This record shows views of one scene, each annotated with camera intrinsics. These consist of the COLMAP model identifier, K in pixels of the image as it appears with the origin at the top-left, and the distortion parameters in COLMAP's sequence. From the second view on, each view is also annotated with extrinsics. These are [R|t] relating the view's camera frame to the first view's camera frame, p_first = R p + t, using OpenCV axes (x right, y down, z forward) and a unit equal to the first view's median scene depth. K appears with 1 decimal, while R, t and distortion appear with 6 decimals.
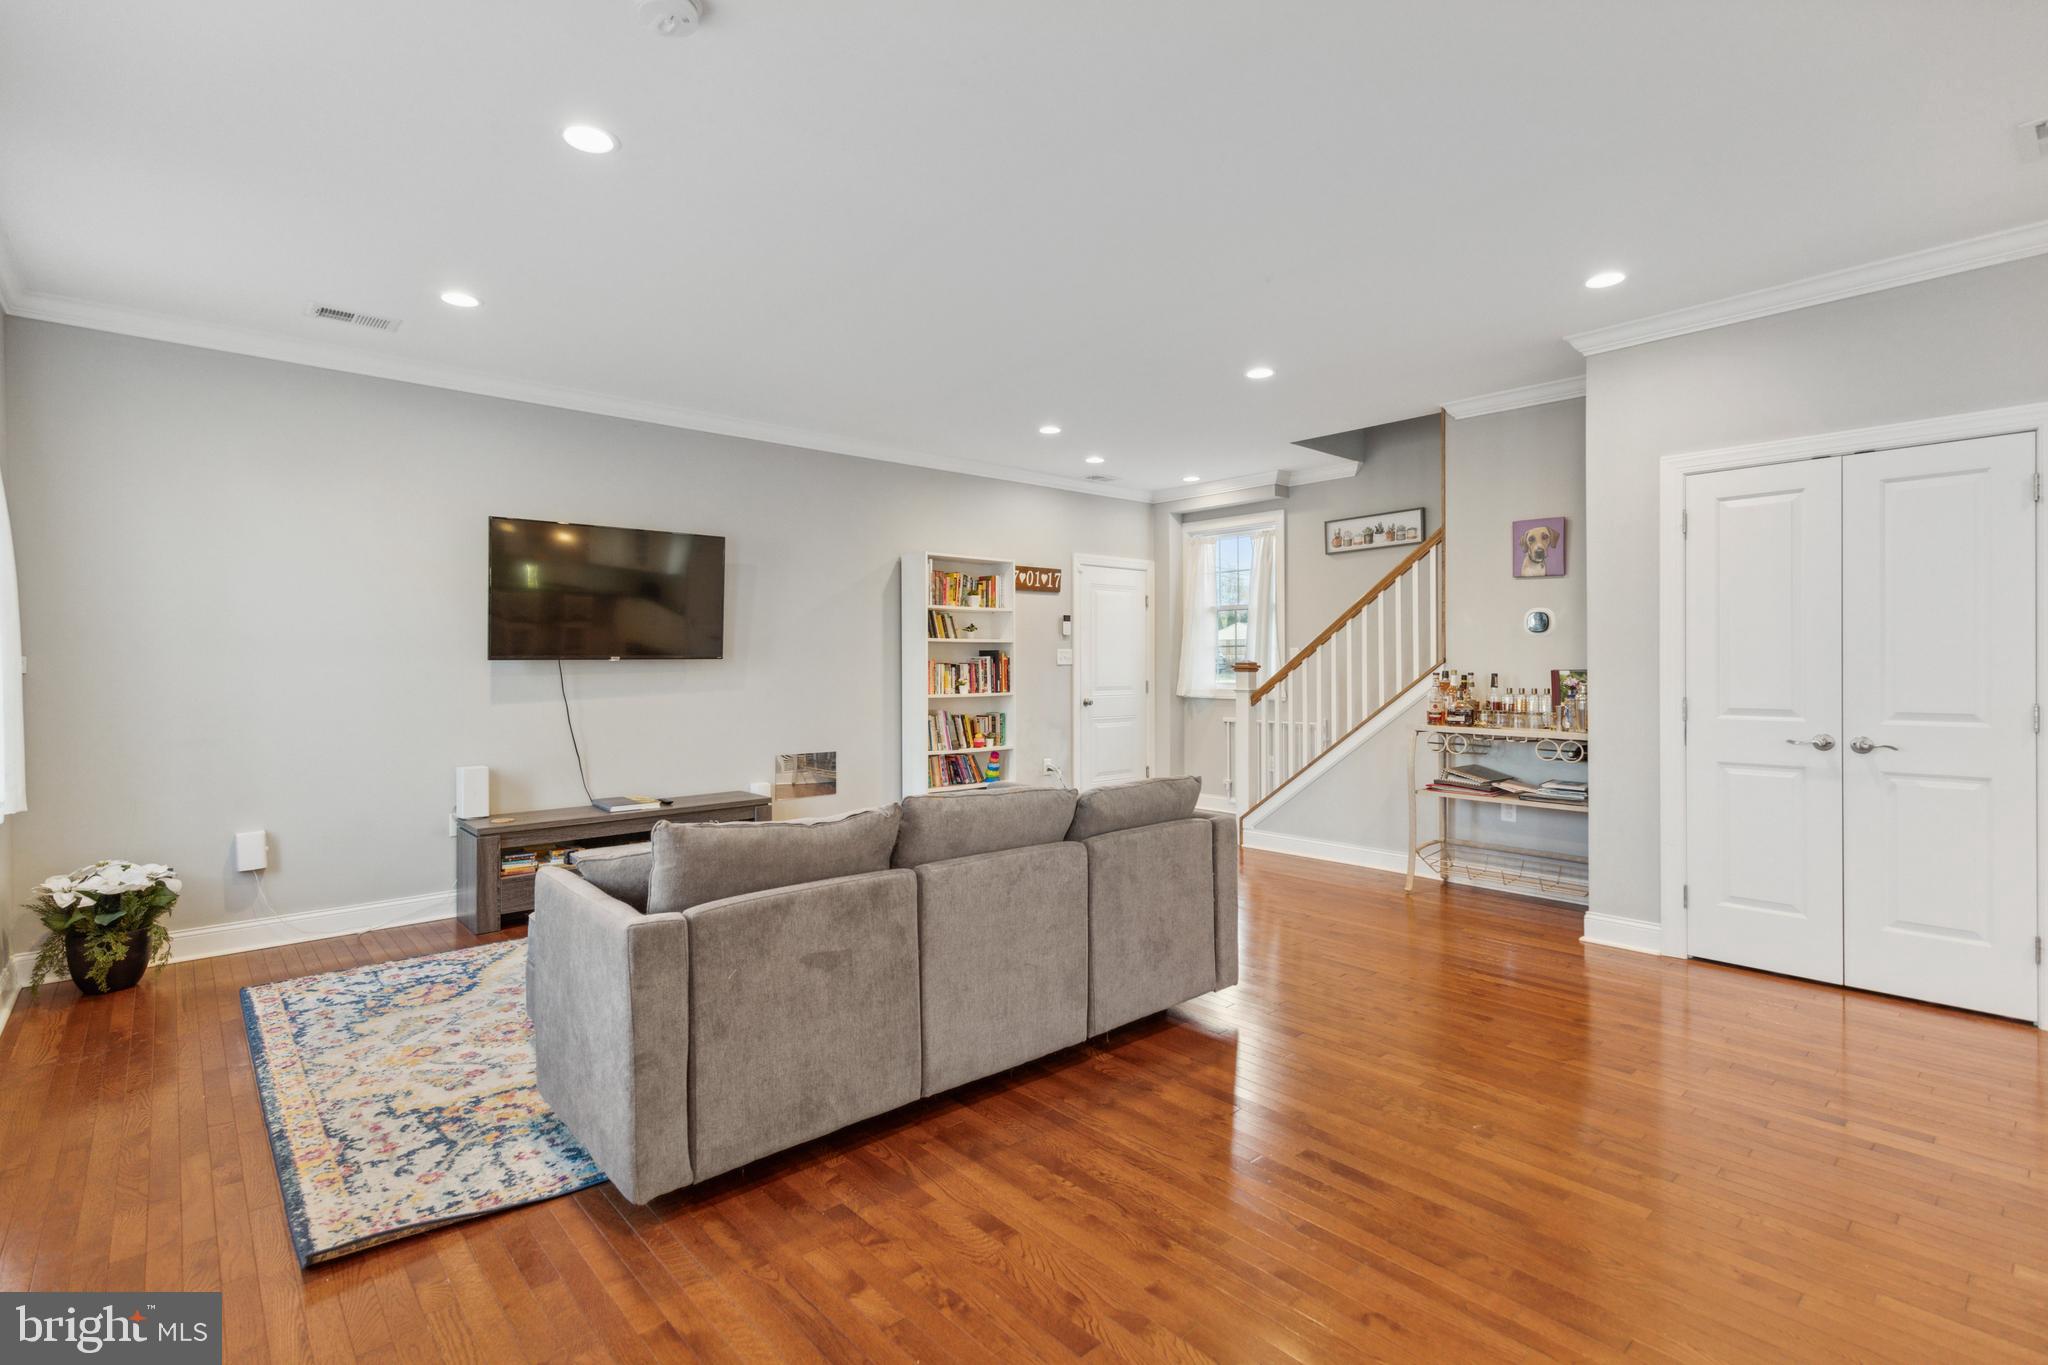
lens RADIAL K [[949.9, 0, 1022.7], [0, 949.9, 673.6], [0, 0, 1]] dist [-0.004029, -0.000718]
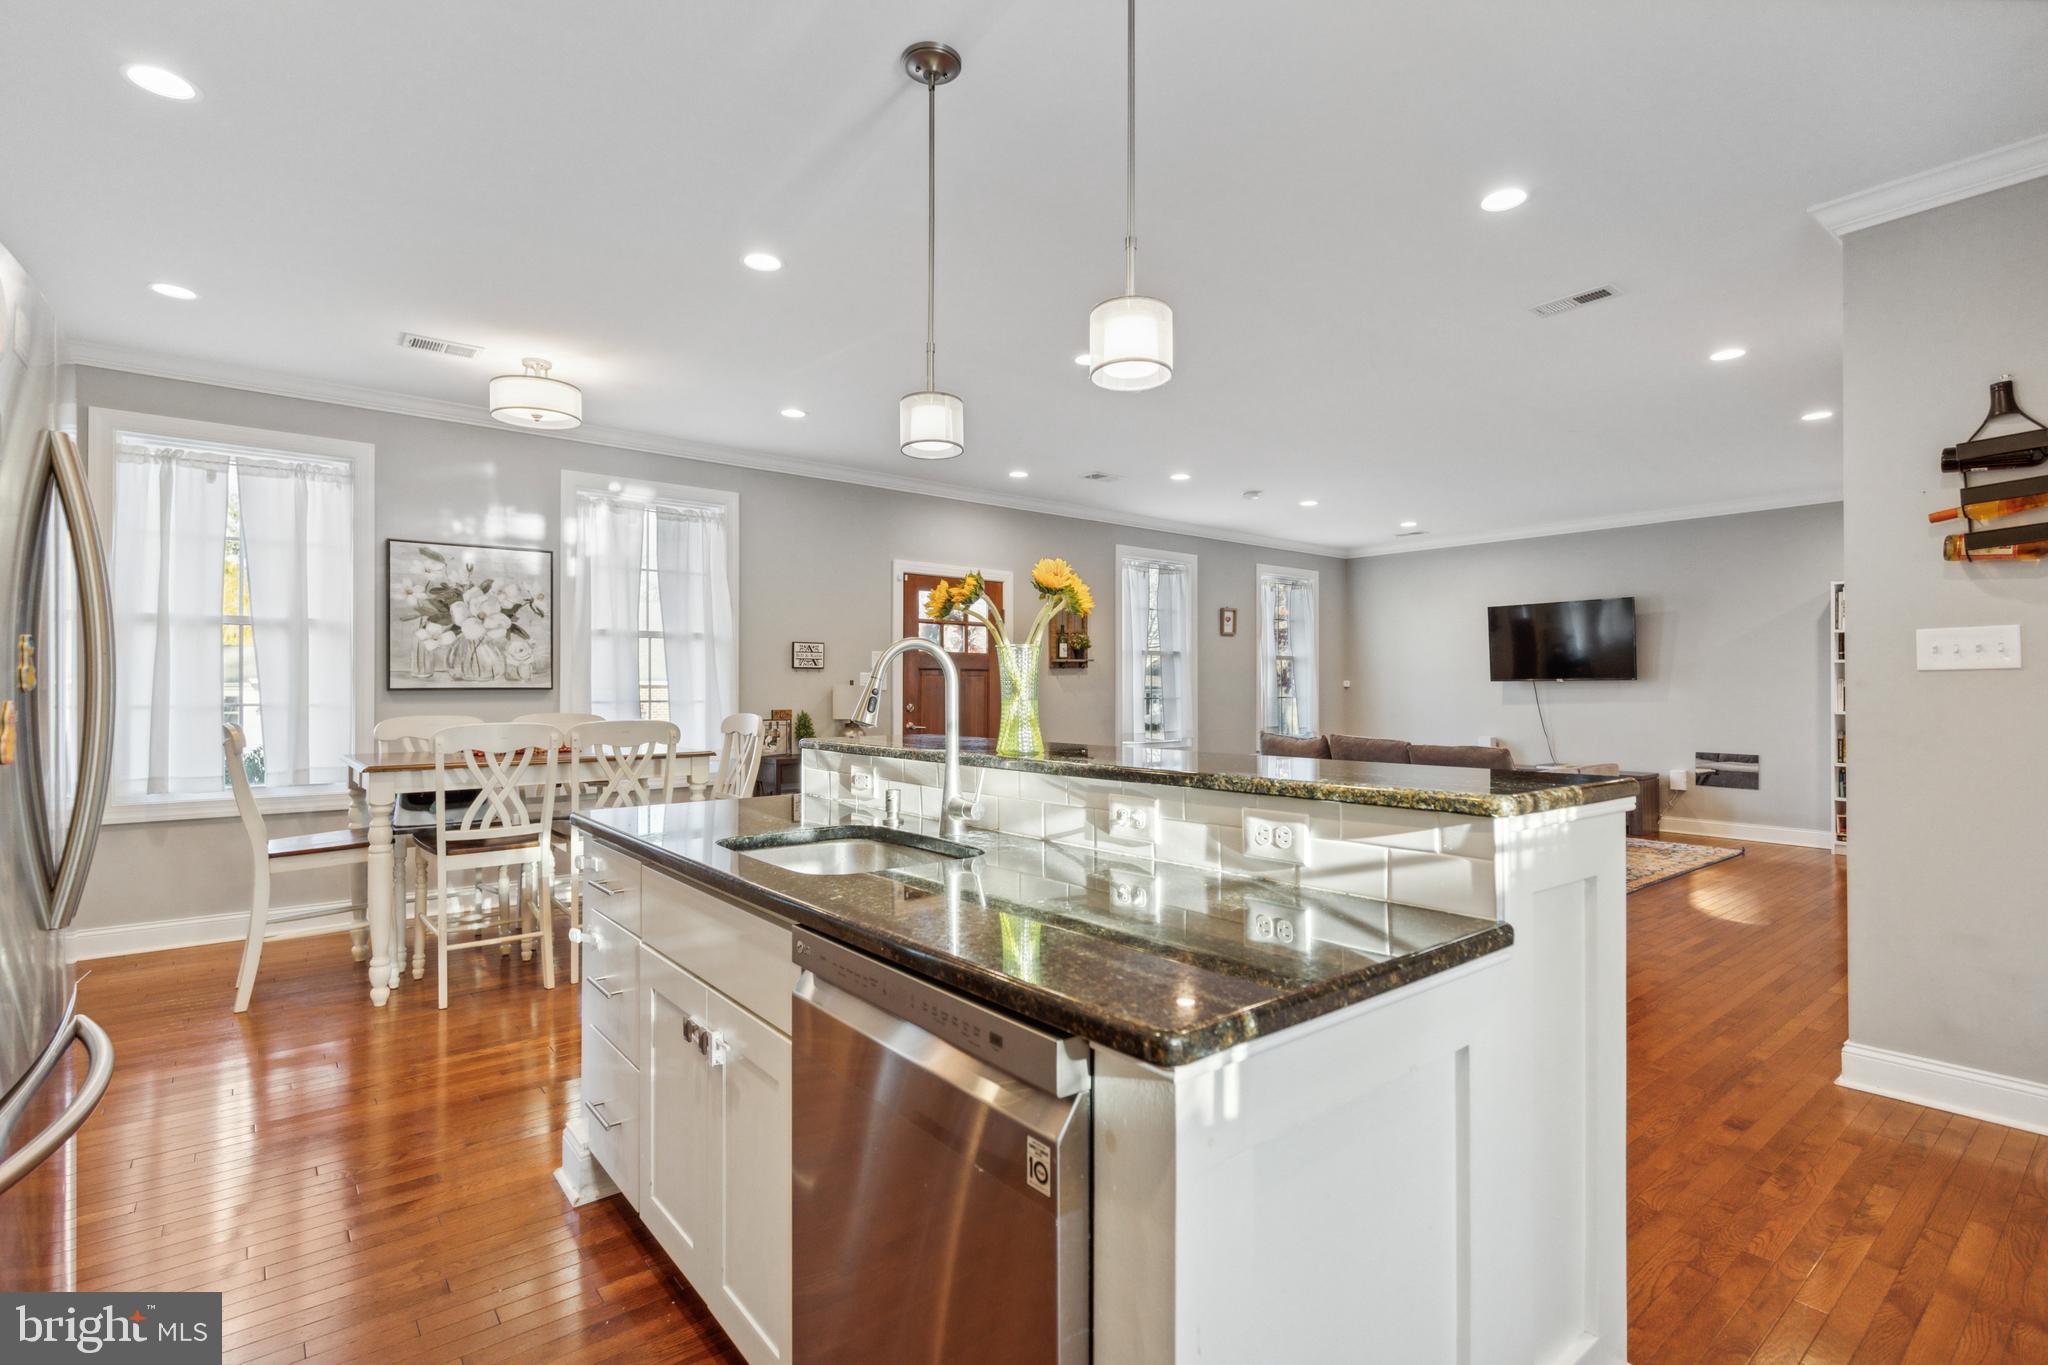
lens RADIAL K [[949.9, 0, 1019.8], [0, 949.9, 692.1], [0, 0, 1]] dist [-0.004029, -0.000718]
pose [[-0.060591, 0.001303, -0.998162, 1.266015], [-0.006563, 0.999977, 0.001703, 0.009231], [0.998141, 0.006654, -0.060581, 0.138848]]
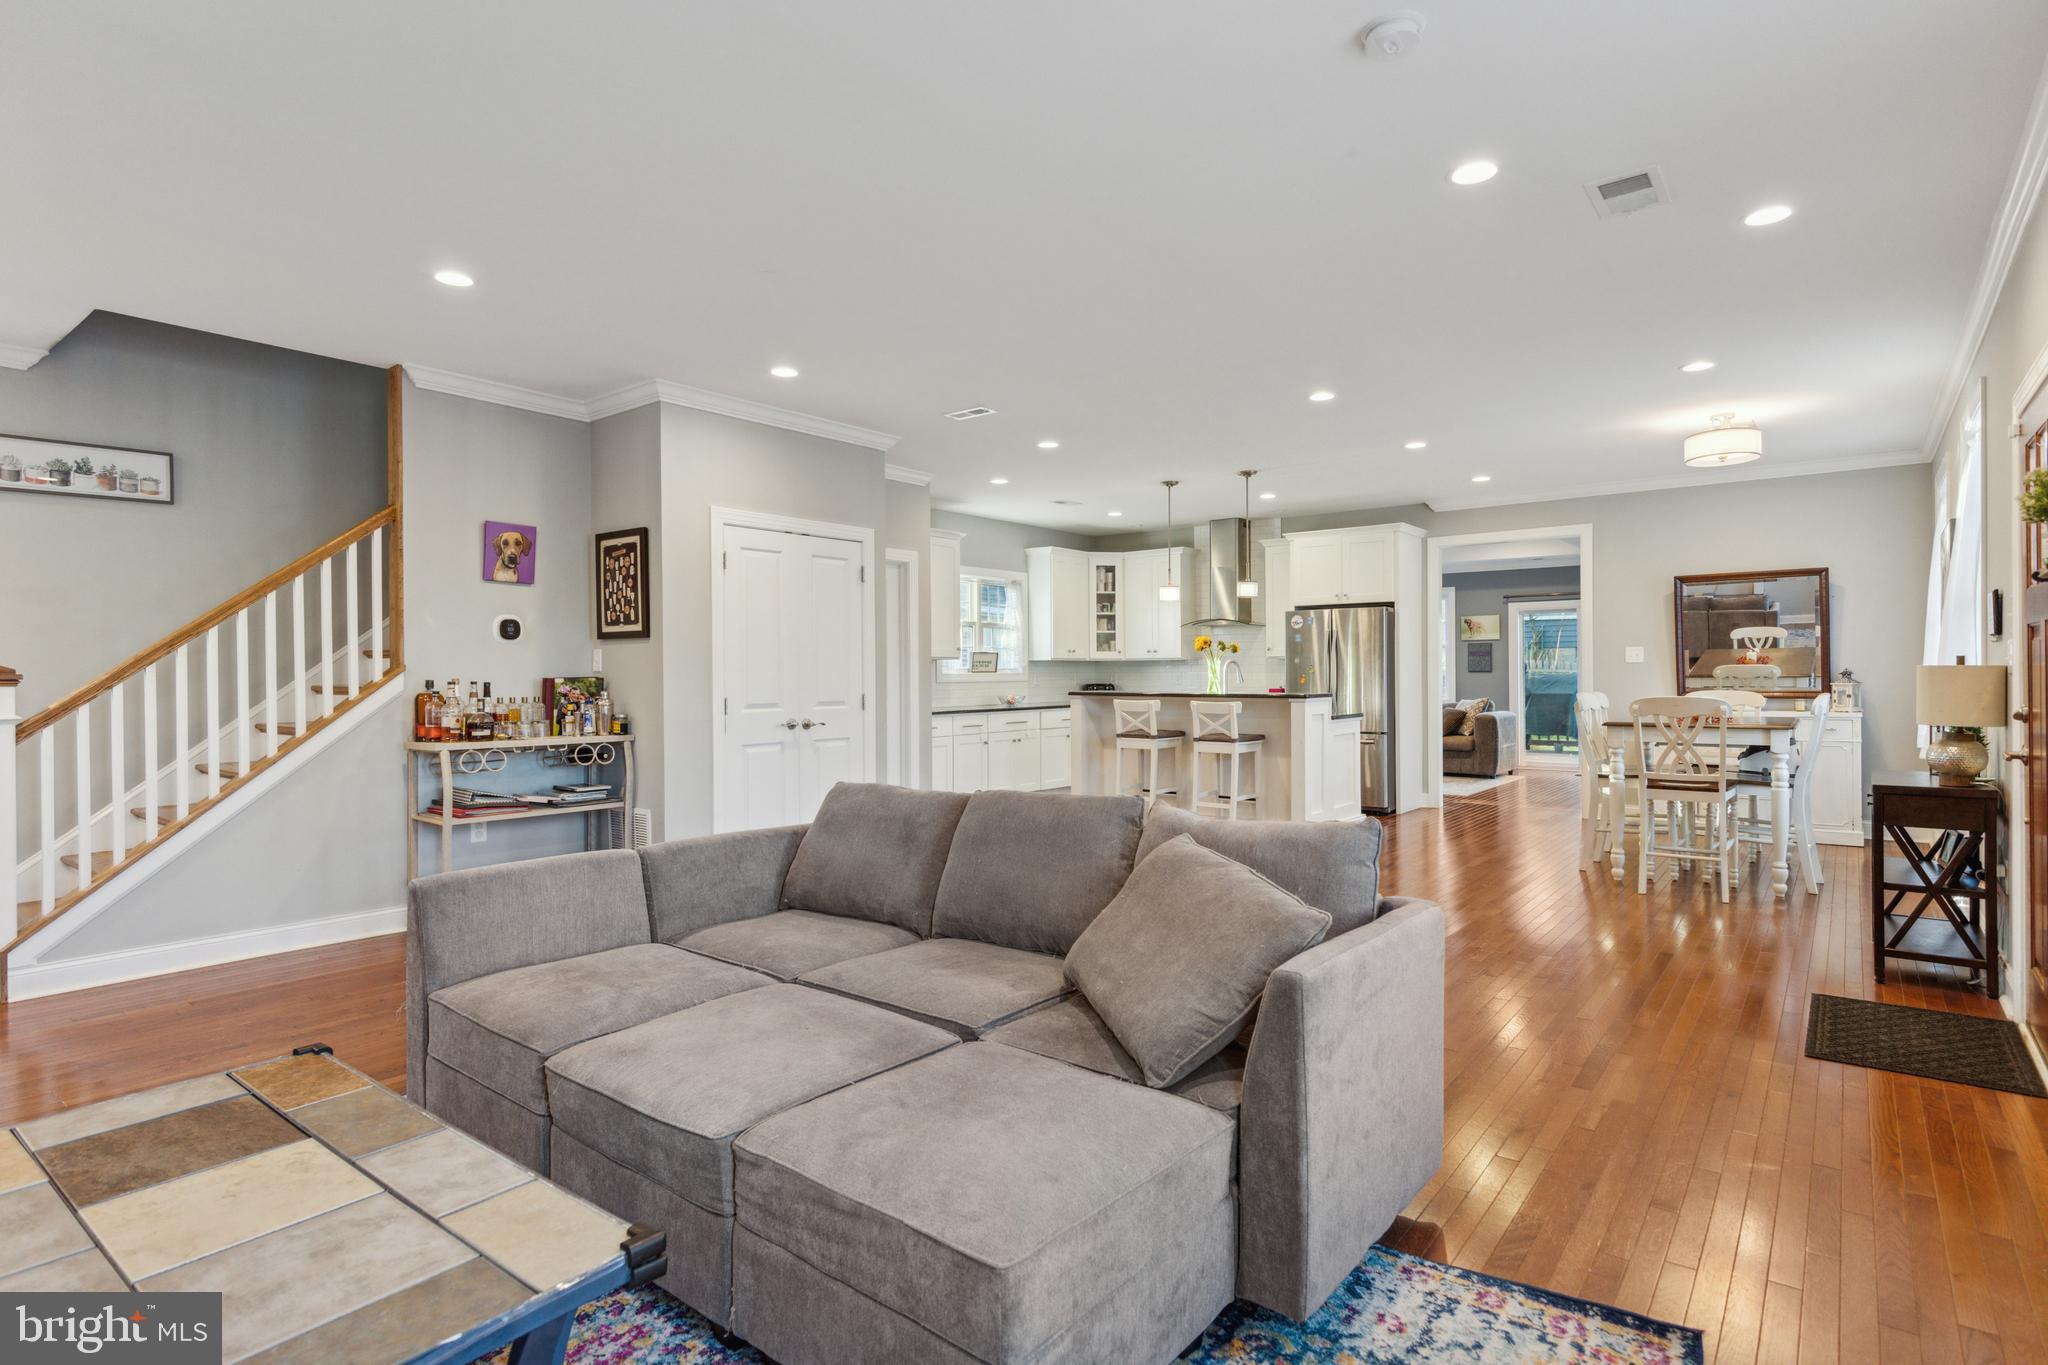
lens RADIAL K [[1040.4, 0, 1020.5], [0, 1040.4, 670.4], [0, 0, 1]] dist [-0.000540, -0.000160]
pose [[-0.162816, 0.005265, 0.986642, -0.601702], [0.014278, 0.999894, -0.002979, -0.001008], [-0.986553, 0.013603, -0.162874, 0.663909]]
